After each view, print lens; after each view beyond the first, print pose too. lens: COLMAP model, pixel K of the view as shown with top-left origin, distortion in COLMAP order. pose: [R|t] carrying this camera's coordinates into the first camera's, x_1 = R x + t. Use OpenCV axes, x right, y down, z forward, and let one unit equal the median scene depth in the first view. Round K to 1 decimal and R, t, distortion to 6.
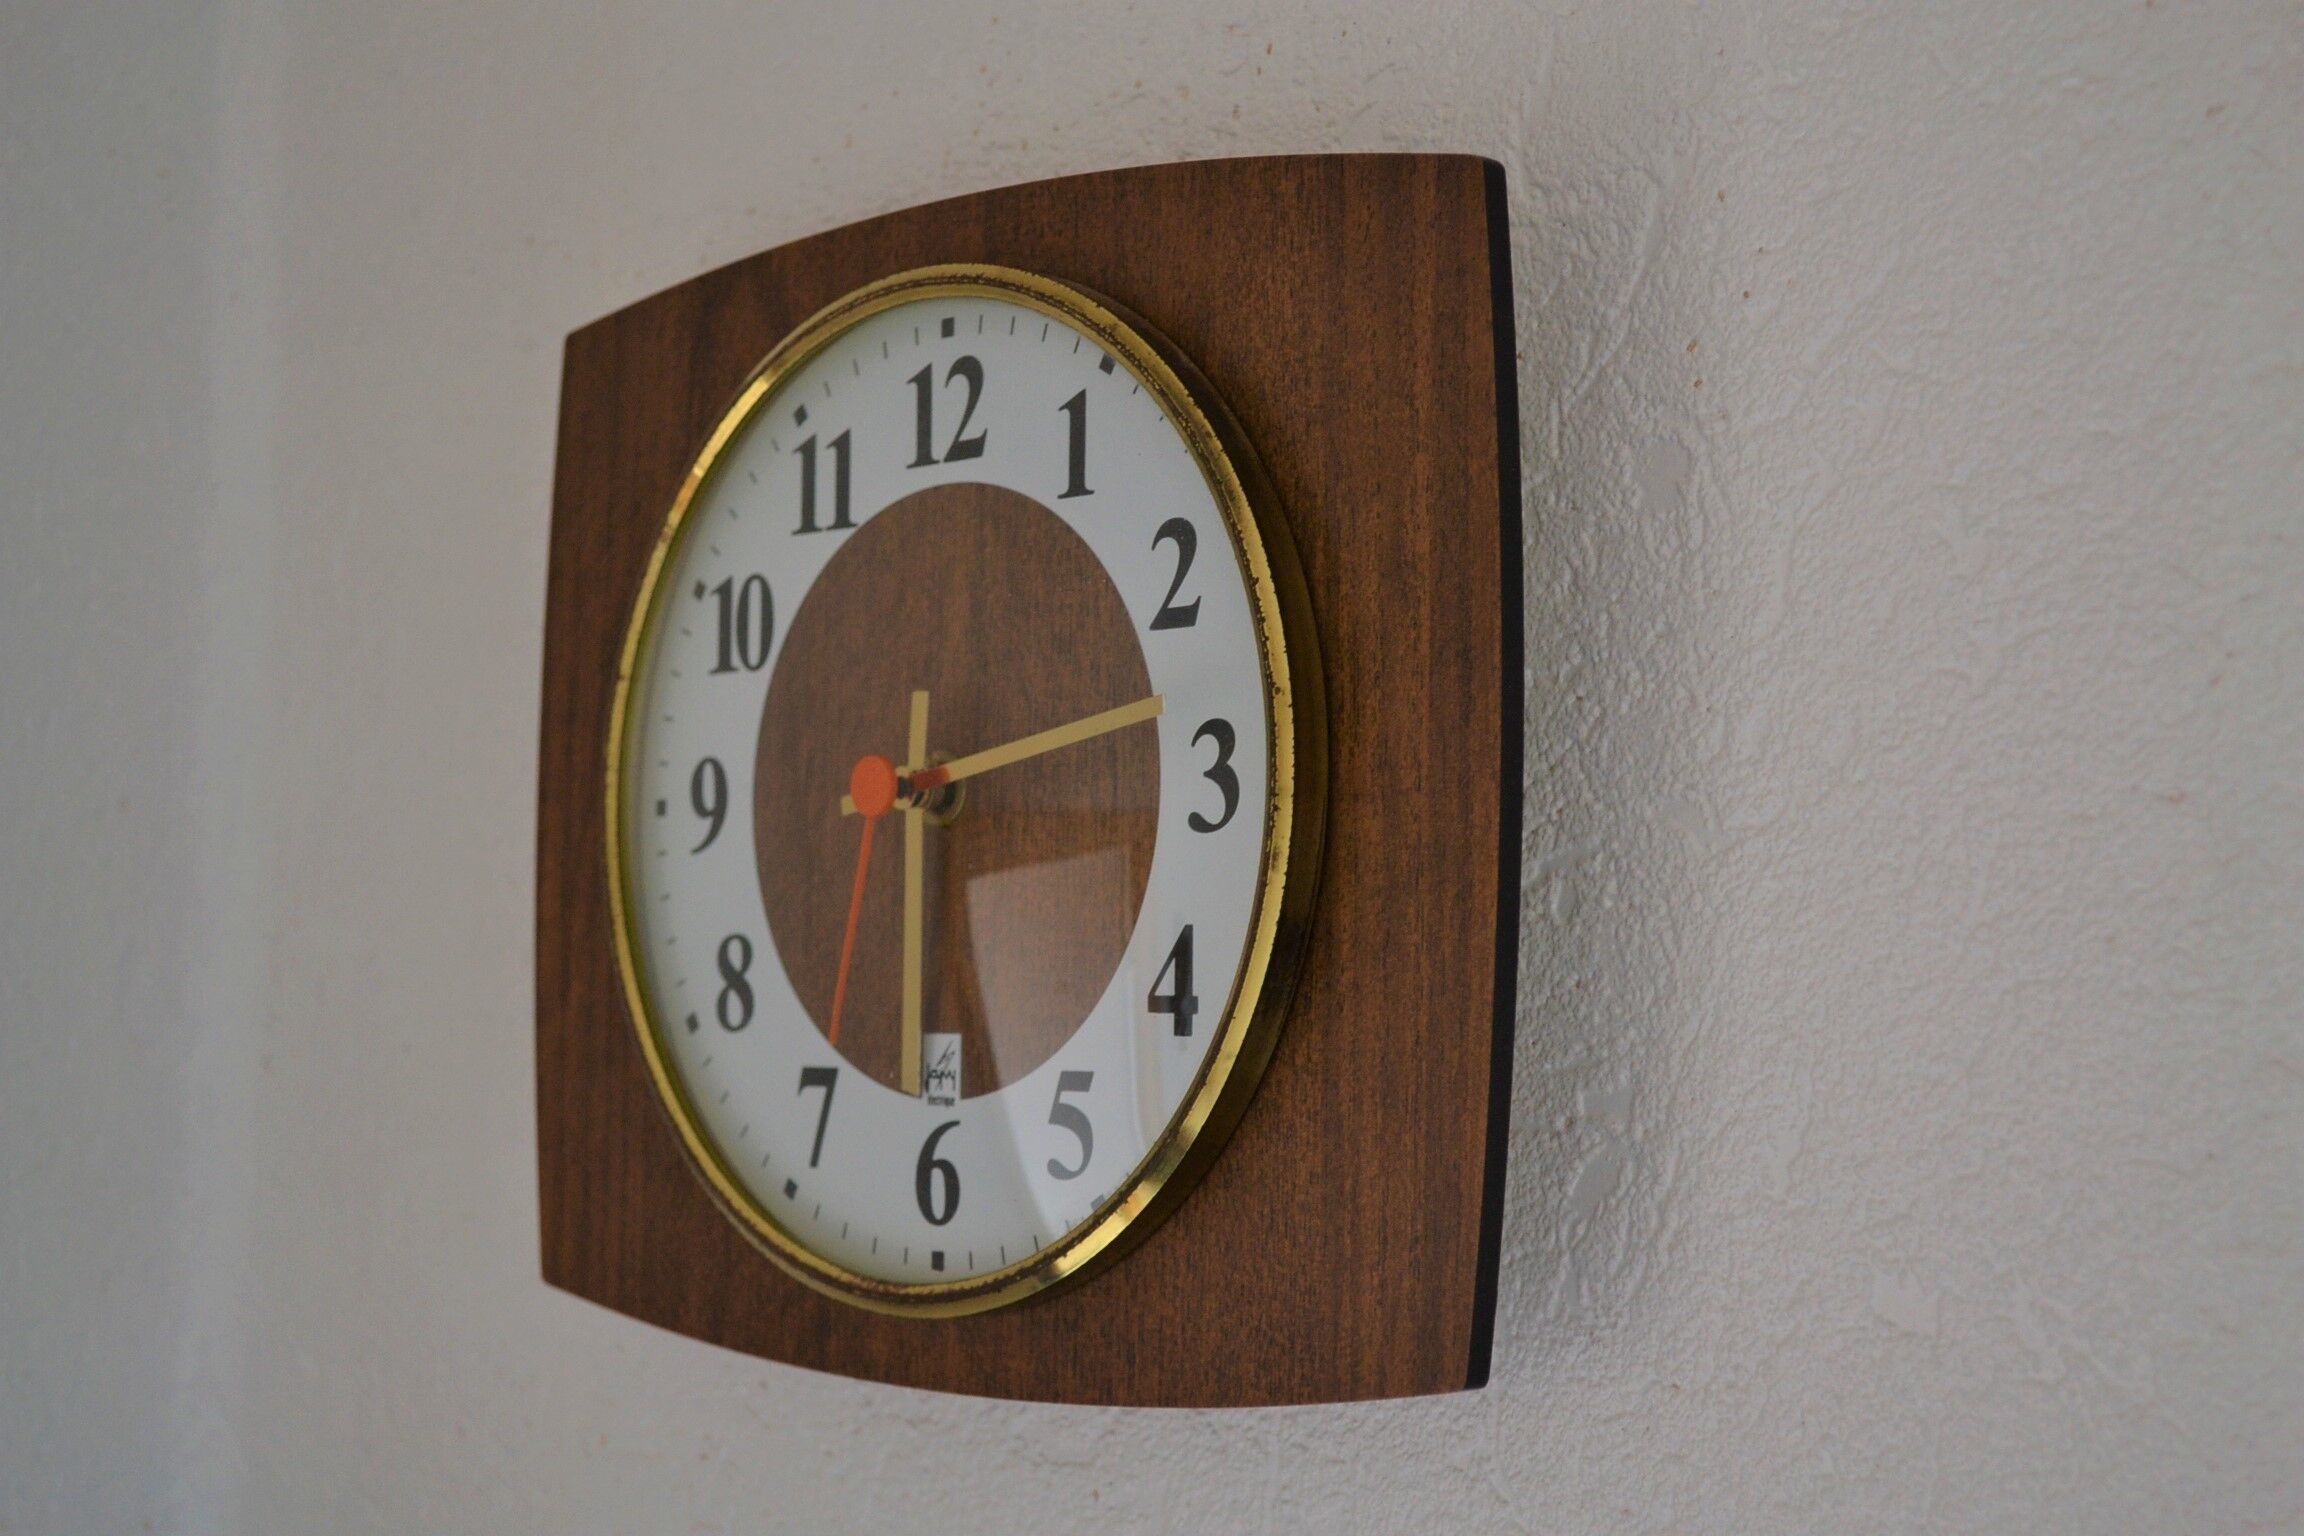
lens RADIAL K [[3732.9, 0, 1153.4], [0, 3732.9, 776.7], [0, 0, 1]] dist [0.010604, 0.000000]
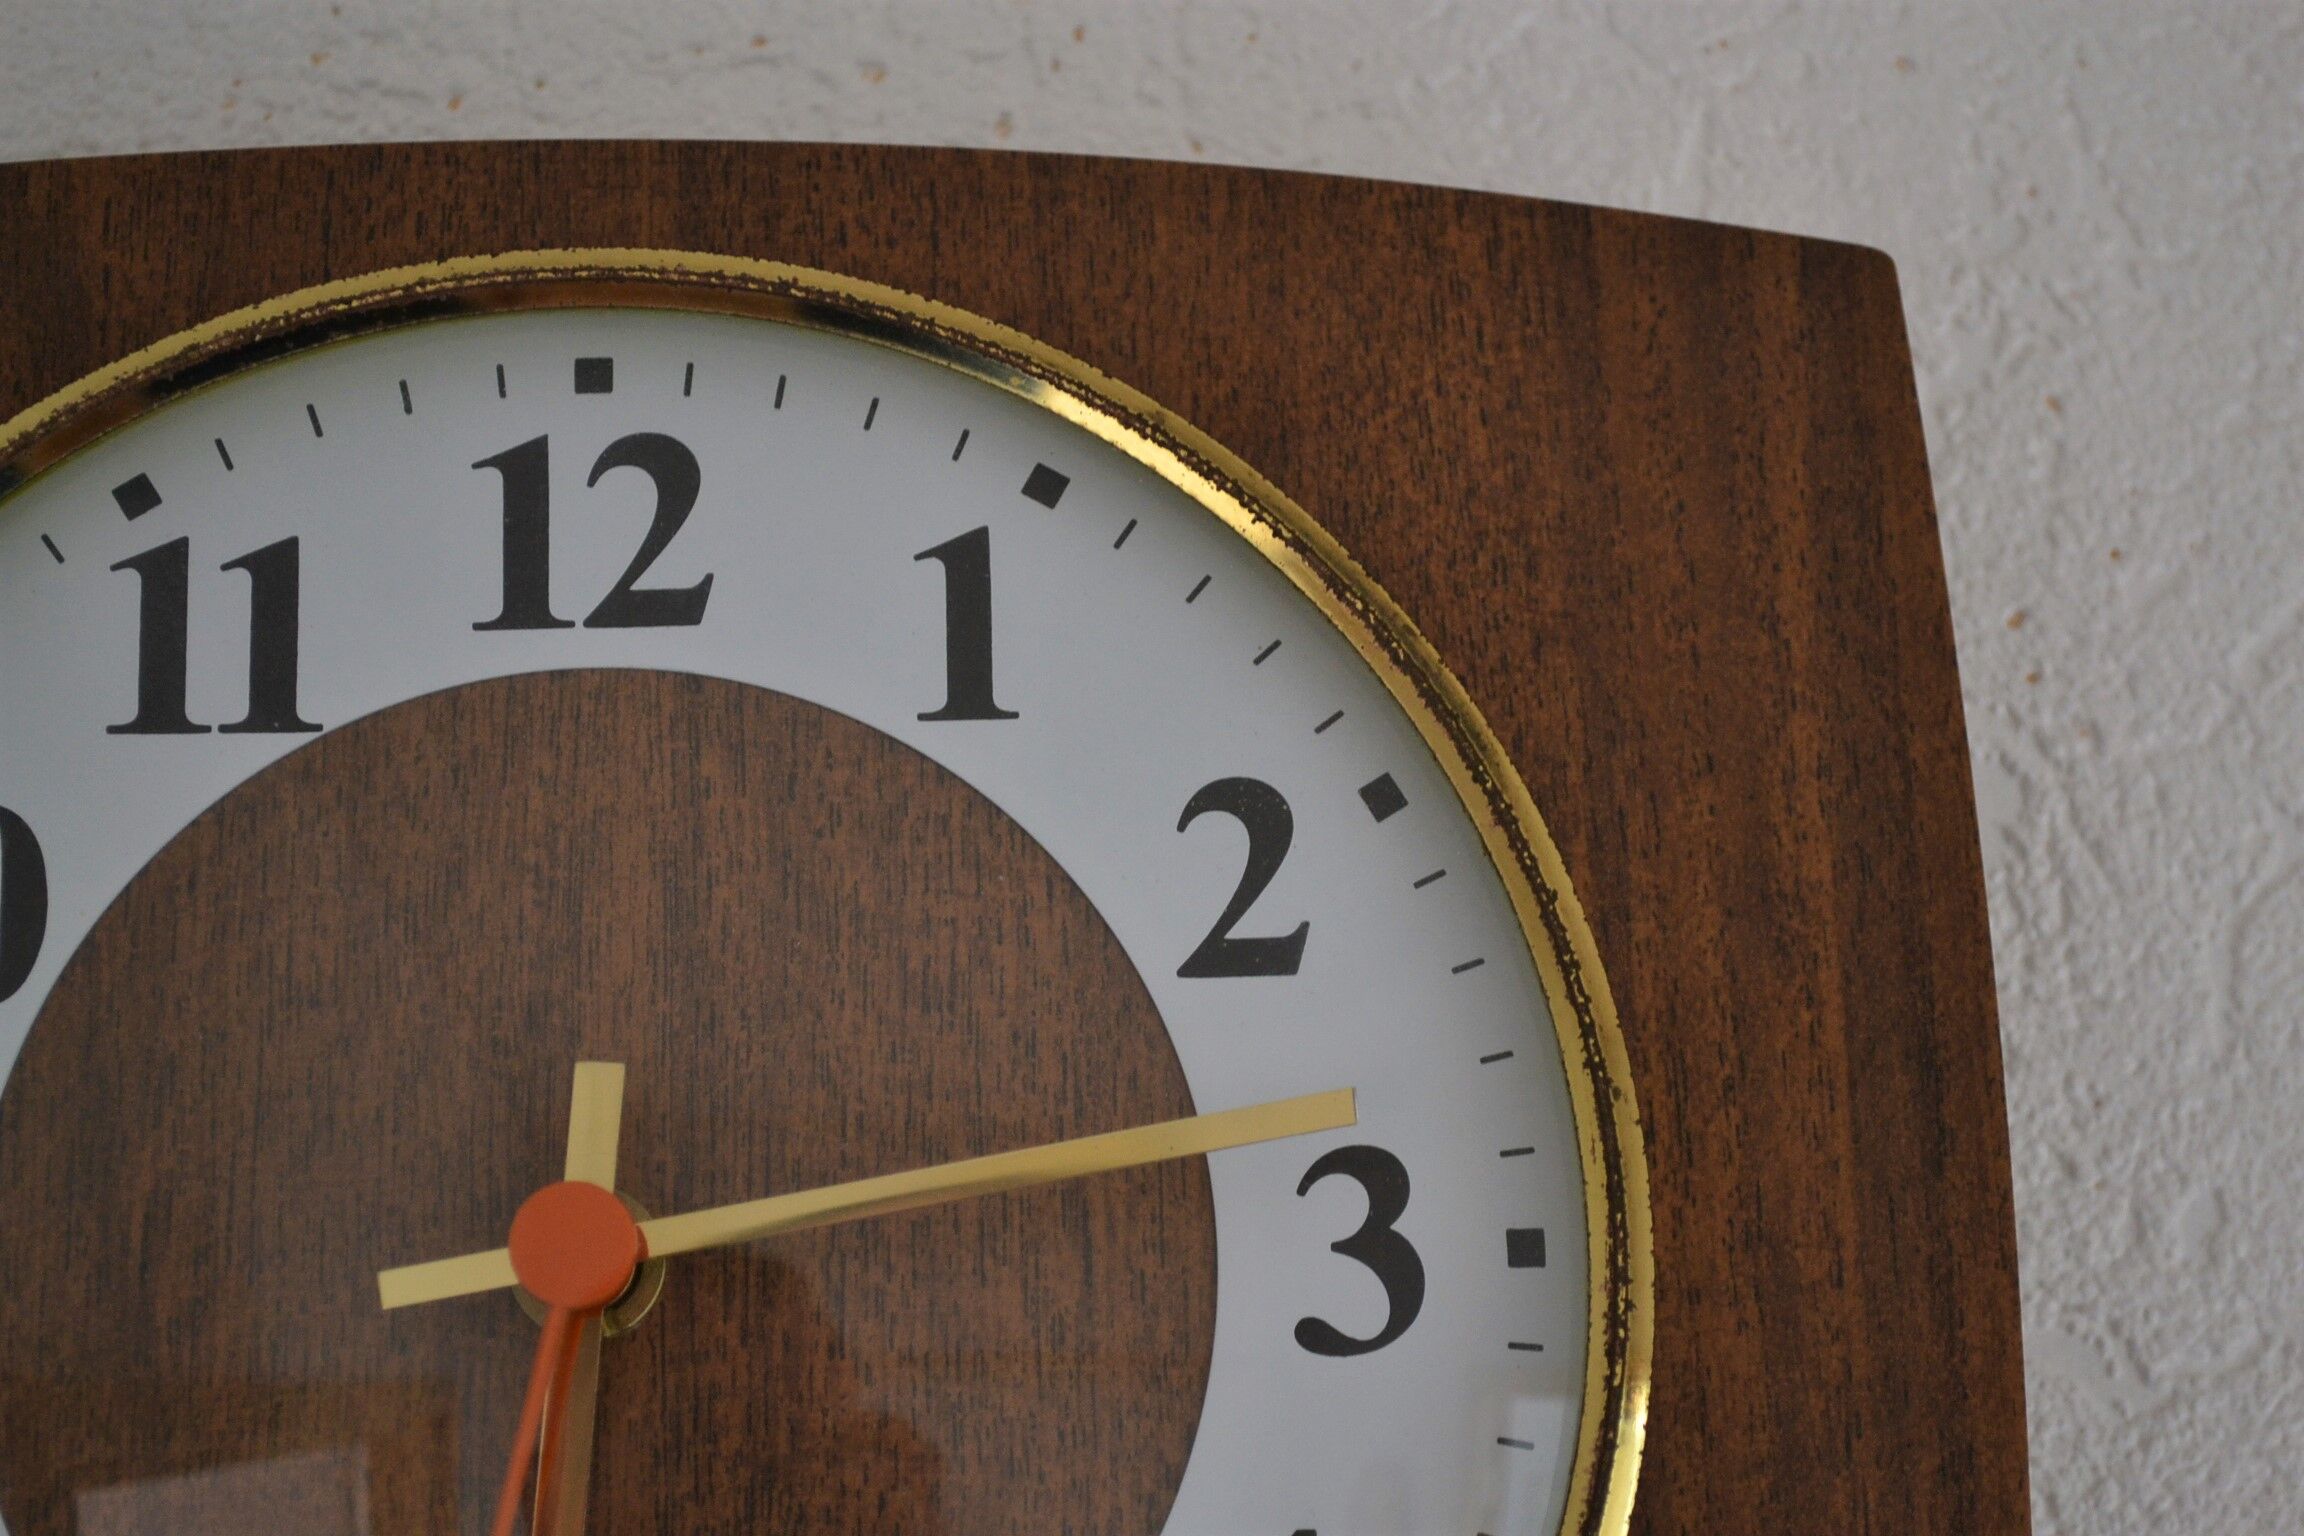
lens RADIAL K [[4316.0, 0, 1147.8], [0, 4316.0, 770.2], [0, 0, 1]] dist [0.014549, 0.000000]
pose [[0.658511, 0.153178, 0.736818, -0.467784], [-0.011933, 0.981069, -0.193291, 0.051883], [-0.752477, 0.118491, 0.647872, 0.598773]]
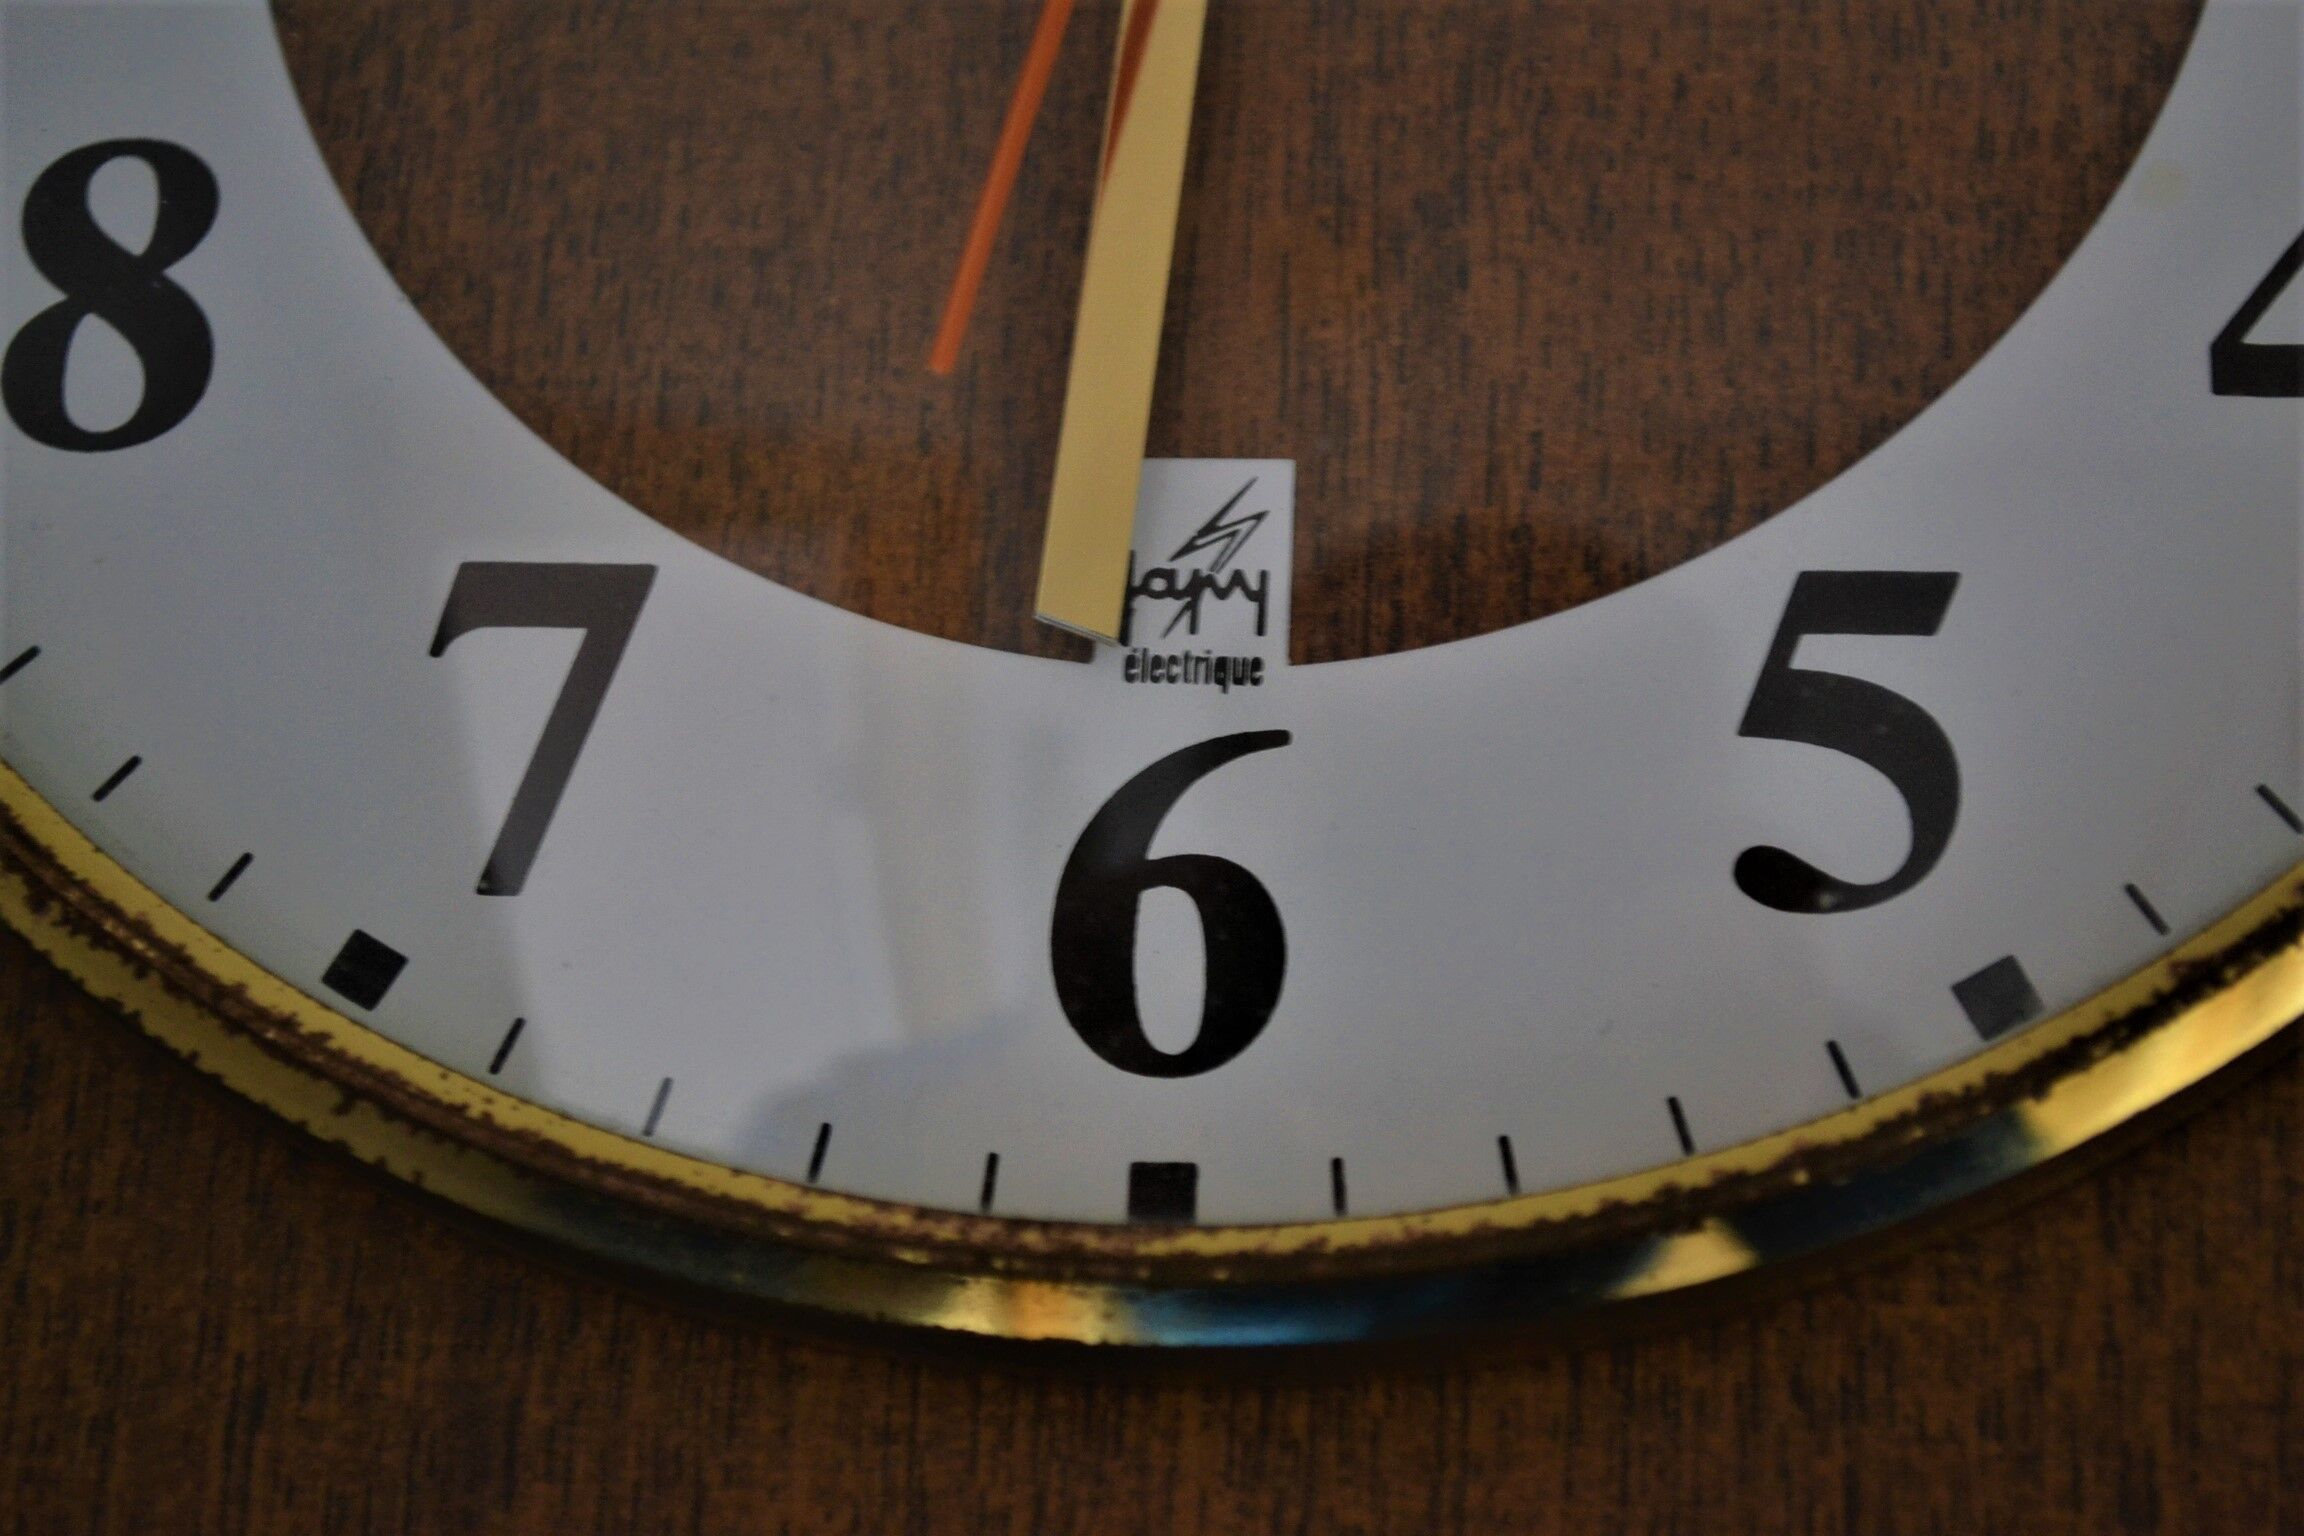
lens RADIAL K [[5138.3, 0, 1167.0], [0, 5138.3, 759.7], [0, 0, 1]] dist [0.022175, 0.000000]
pose [[0.753632, 0.250596, 0.607652, -0.316532], [-0.080573, 0.952720, -0.292972, 0.222697], [-0.652340, 0.171833, 0.738191, 0.744997]]
